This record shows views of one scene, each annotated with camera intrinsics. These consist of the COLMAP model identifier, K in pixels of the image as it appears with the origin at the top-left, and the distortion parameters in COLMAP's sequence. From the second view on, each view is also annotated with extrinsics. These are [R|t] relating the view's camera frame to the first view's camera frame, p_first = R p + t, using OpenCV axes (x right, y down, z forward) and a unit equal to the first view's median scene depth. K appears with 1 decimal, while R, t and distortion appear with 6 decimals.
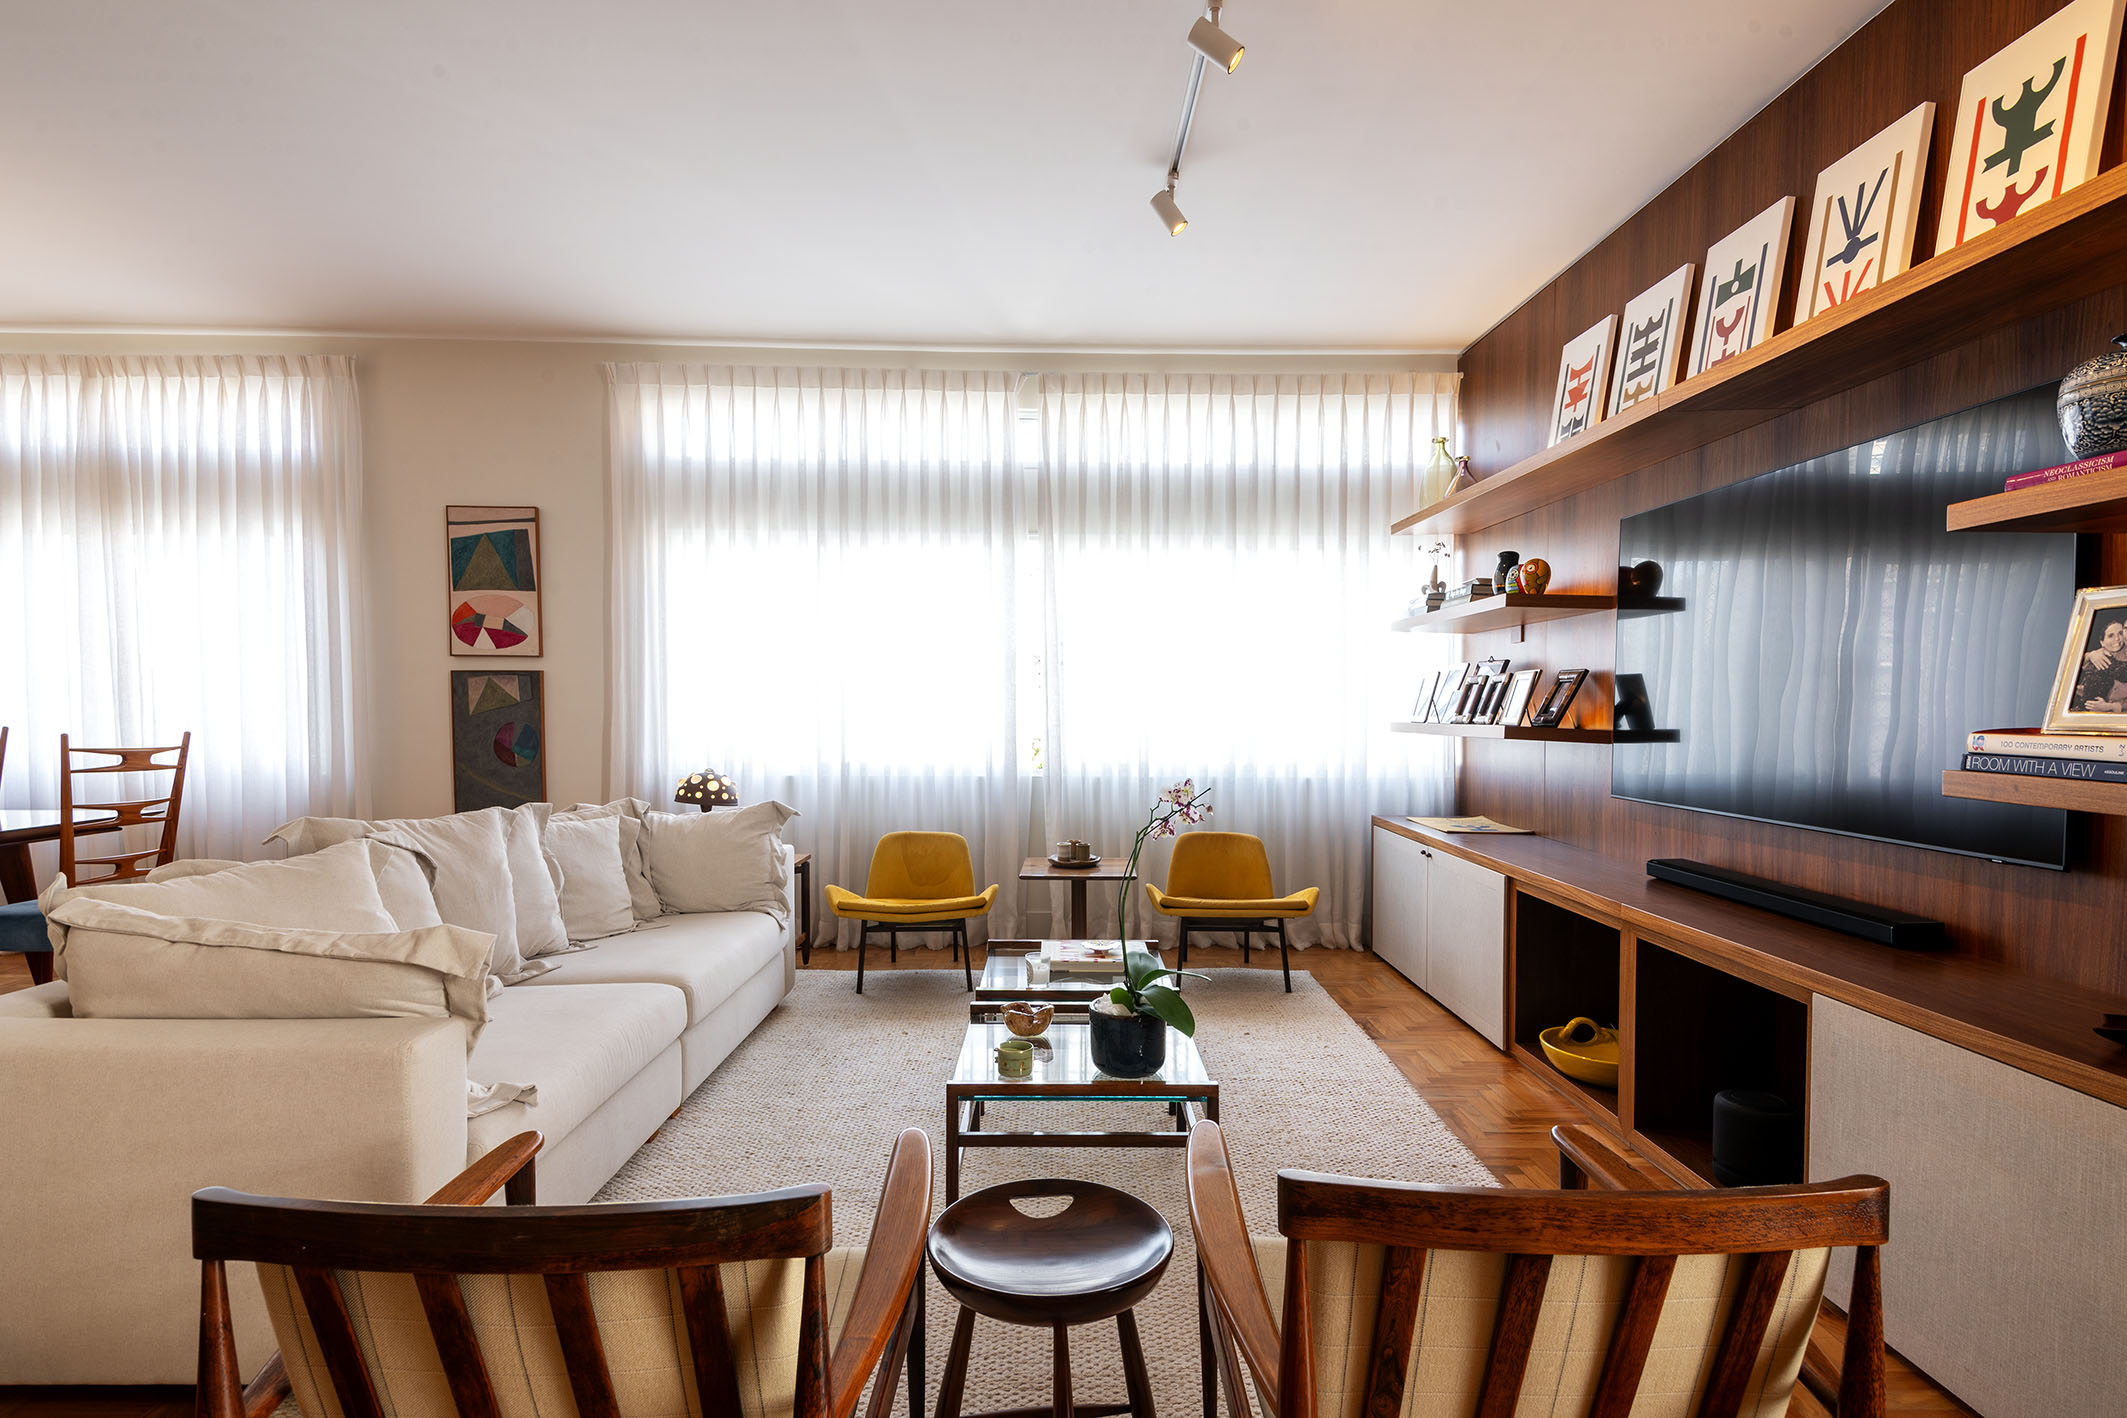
lens RADIAL K [[1121.5, 0, 1062.4], [0, 1121.5, 719.0], [0, 0, 1]] dist [0.055120, -0.011069]
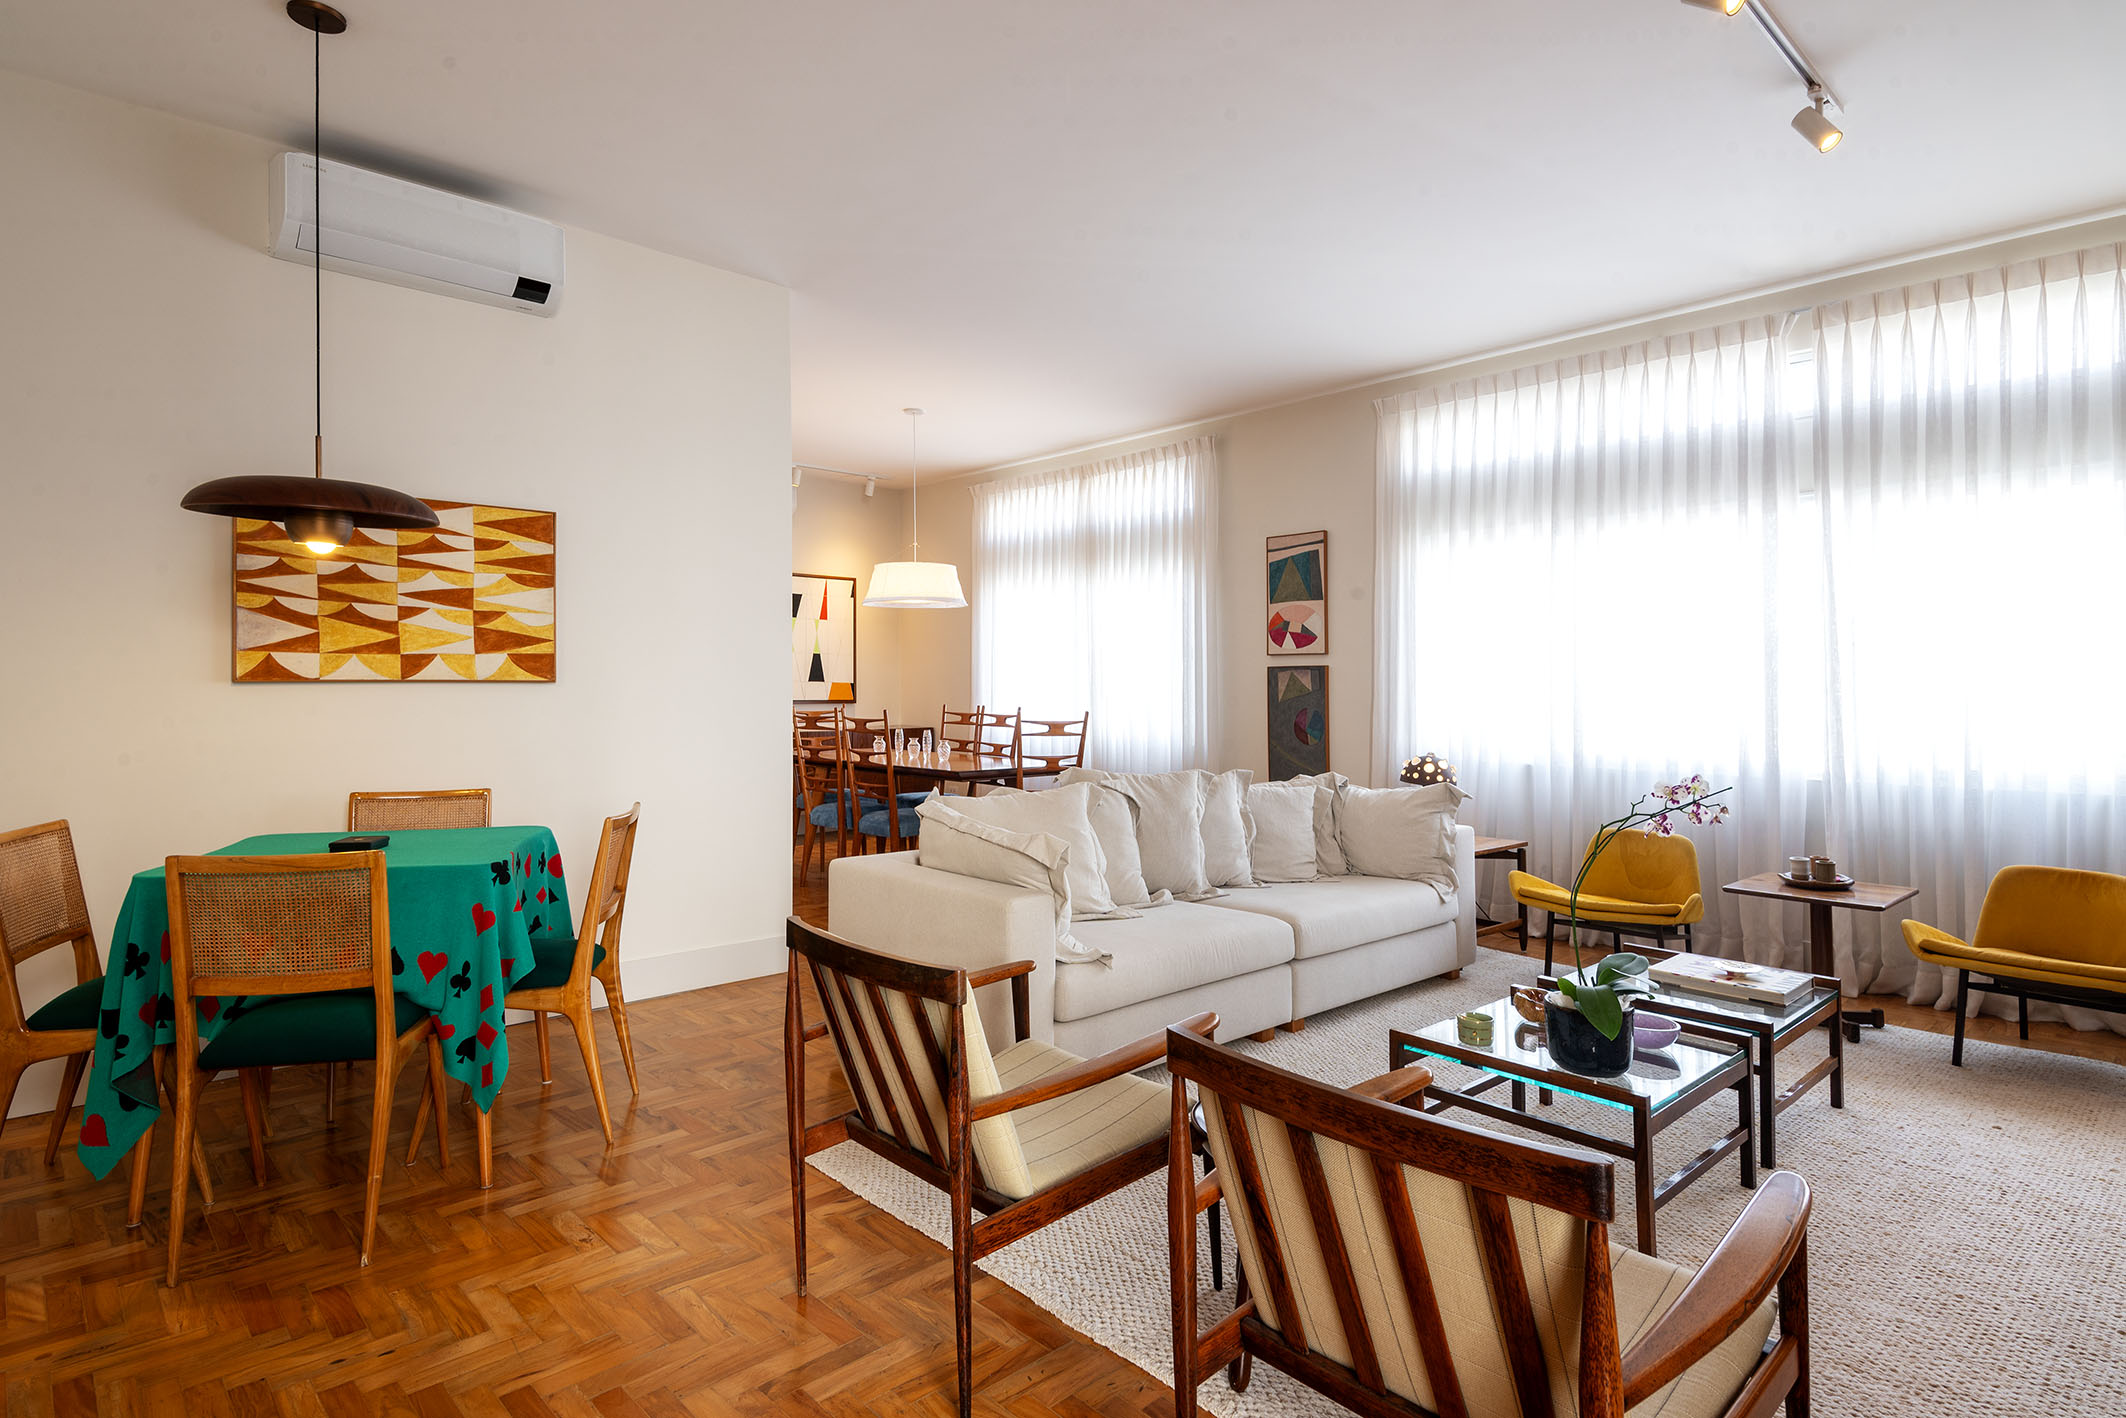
lens RADIAL K [[1121.0, 0, 1039.3], [0, 1121.0, 676.6], [0, 0, 1]] dist [0.055120, -0.011069]
pose [[0.652186, -0.010552, -0.757985, 0.260936], [-0.010571, 0.999679, -0.023013, -0.000306], [0.757985, 0.023021, 0.651866, -0.006908]]
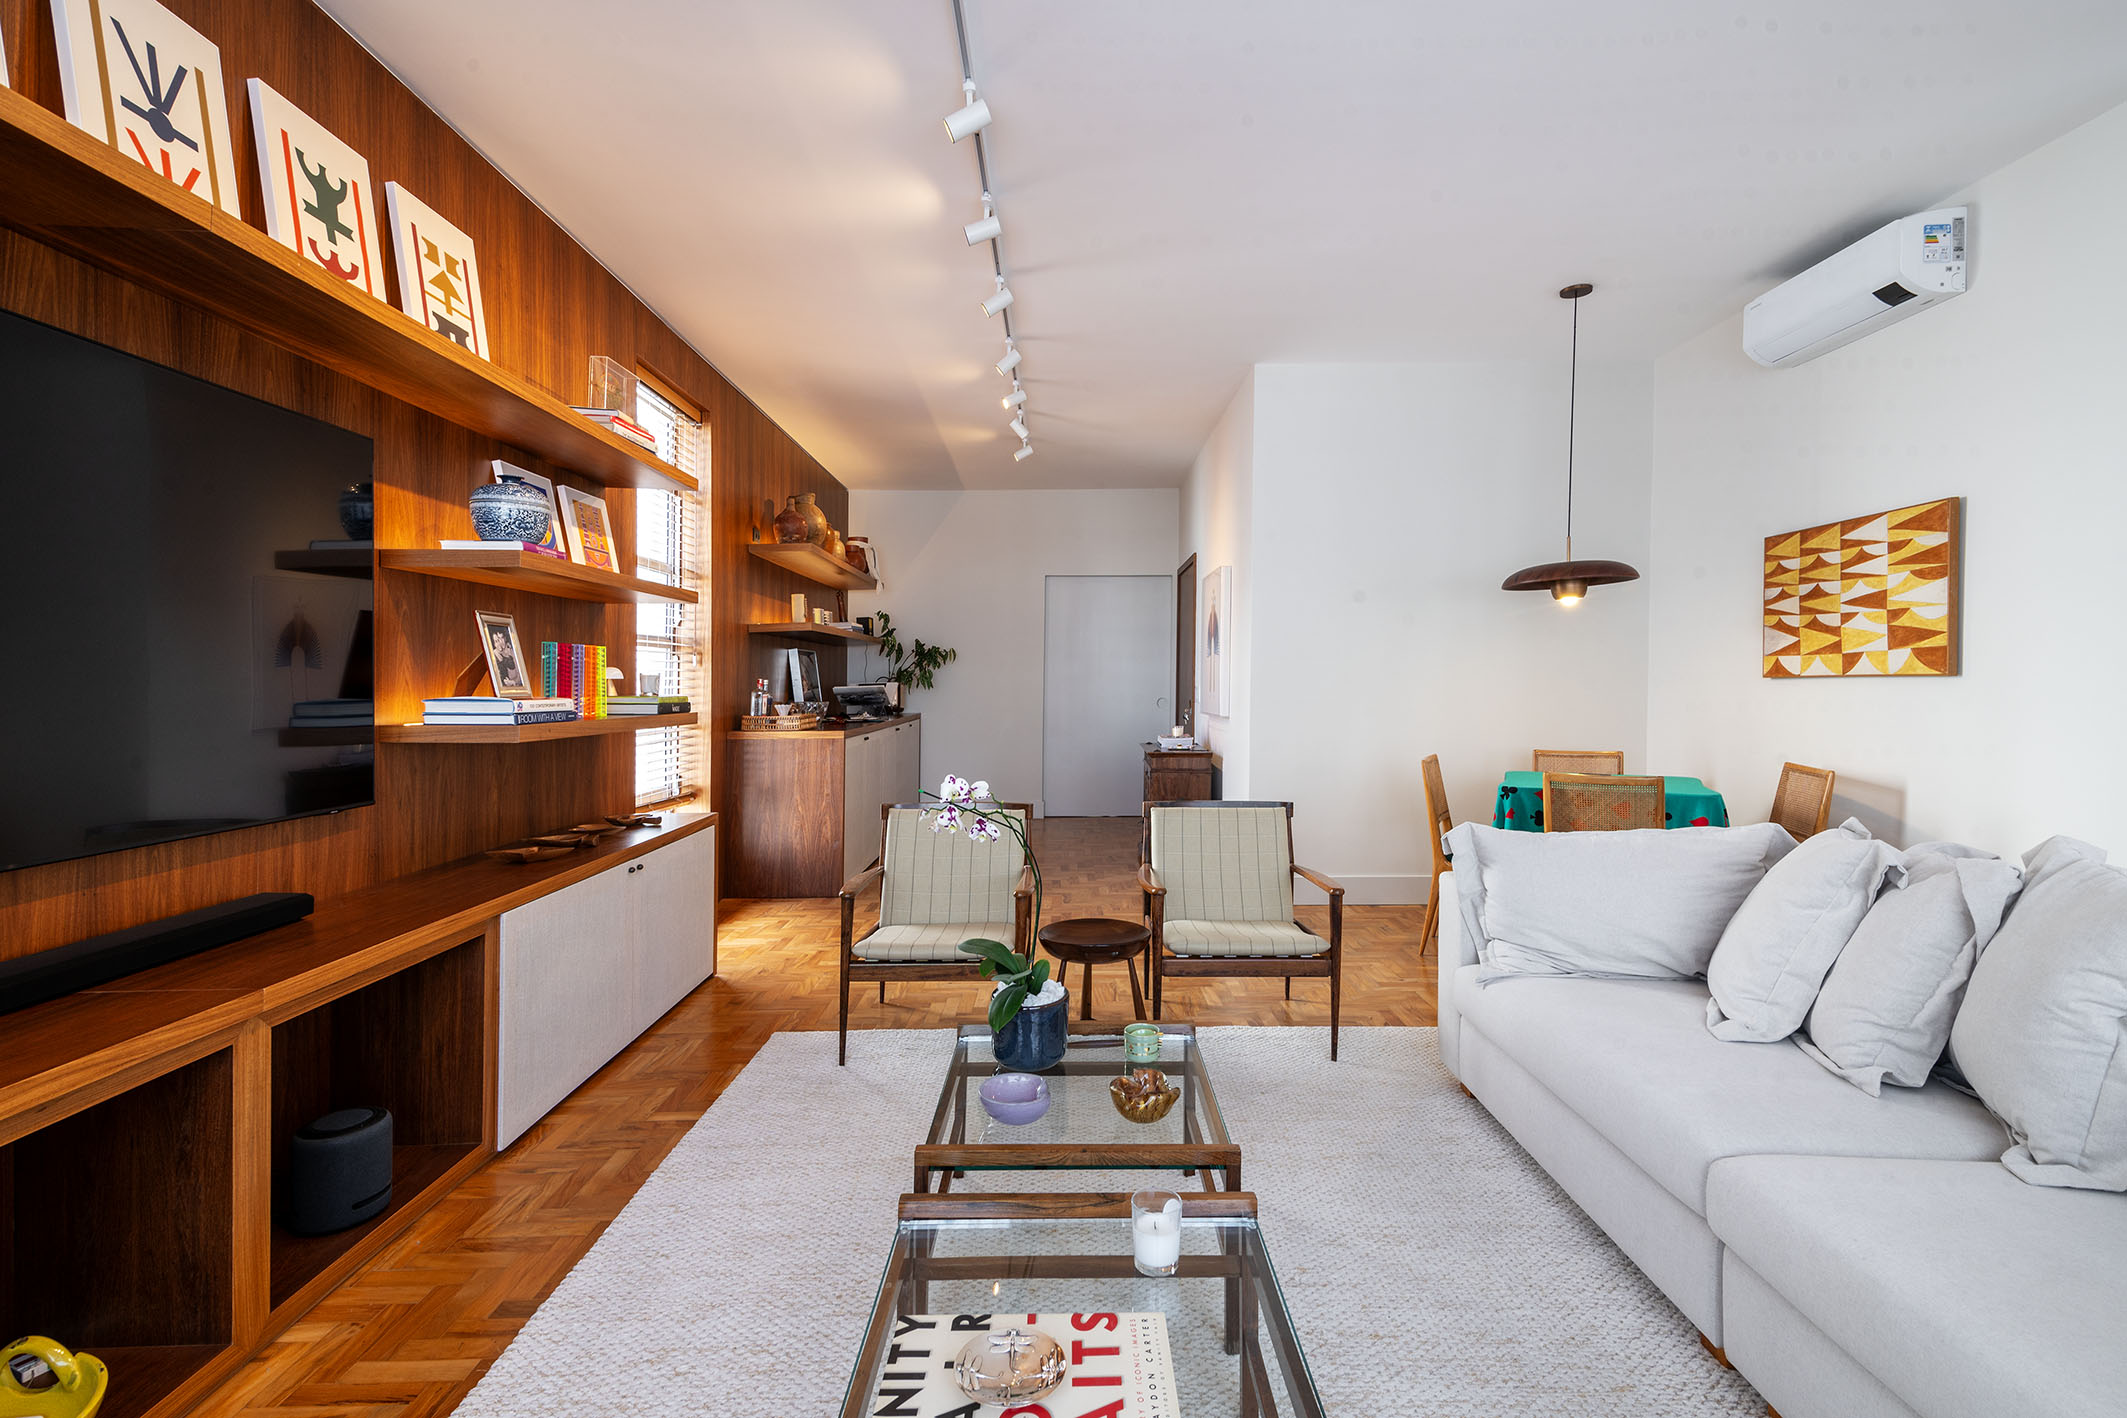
lens RADIAL K [[986.3, 0, 1062.0], [0, 986.3, 710.3], [0, 0, 1]] dist [0.037466, -0.012188]
pose [[-0.999904, -0.004913, 0.012938, 0.019087], [-0.004367, 0.999111, 0.041938, -0.013679], [-0.013133, 0.041877, -0.999036, 0.974700]]
